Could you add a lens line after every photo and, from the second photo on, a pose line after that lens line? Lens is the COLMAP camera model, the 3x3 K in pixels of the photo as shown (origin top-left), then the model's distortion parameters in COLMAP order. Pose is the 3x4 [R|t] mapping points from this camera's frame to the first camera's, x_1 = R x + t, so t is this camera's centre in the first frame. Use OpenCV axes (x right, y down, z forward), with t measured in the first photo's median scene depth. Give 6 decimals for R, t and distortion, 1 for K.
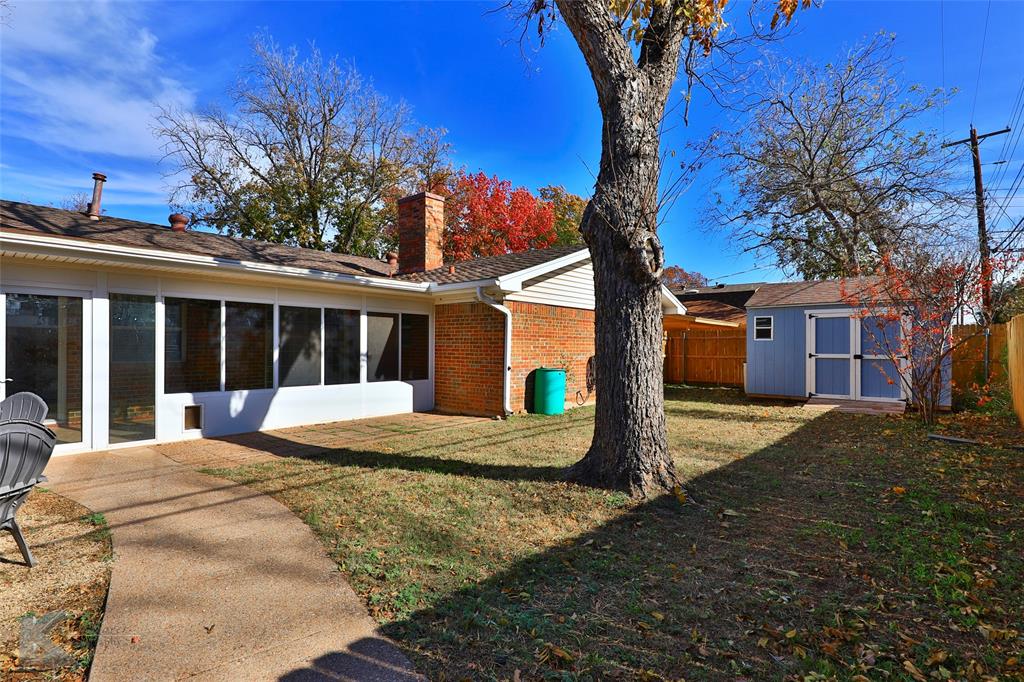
lens RADIAL K [[490.7, 0, 508.9], [0, 490.7, 344.0], [0, 0, 1]] dist [0.020828, -0.006928]
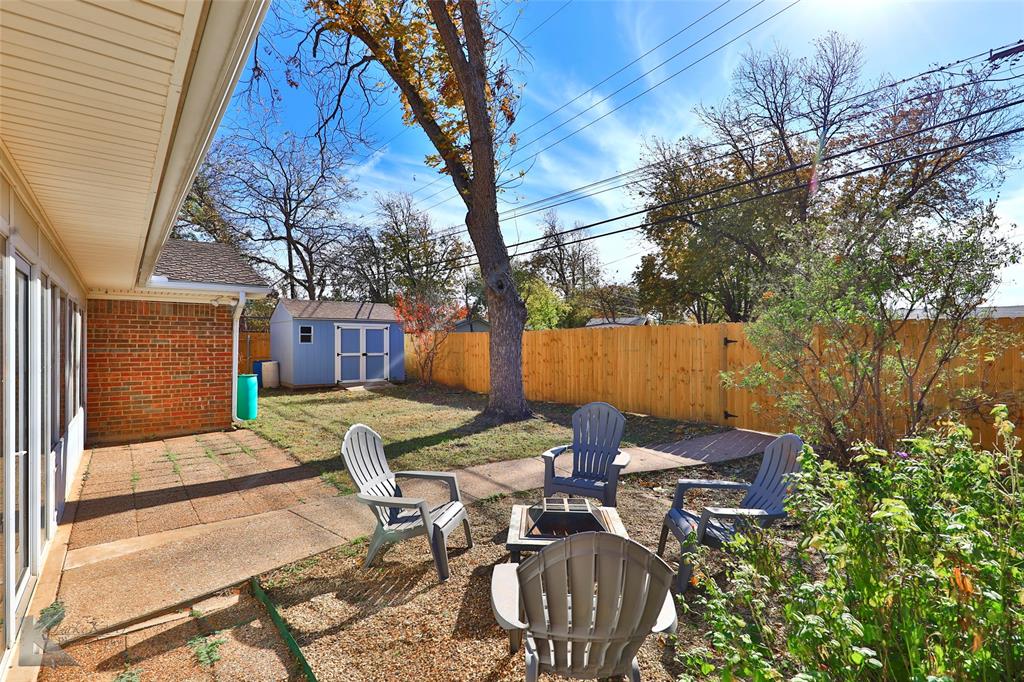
lens RADIAL K [[490.7, 0, 508.6], [0, 490.7, 341.7], [0, 0, 1]] dist [0.020828, -0.006928]
pose [[0.181242, -0.000575, 0.983438, -0.855659], [-0.000639, 1.000000, 0.000702, -0.018764], [-0.983438, -0.000756, 0.181241, 0.303153]]
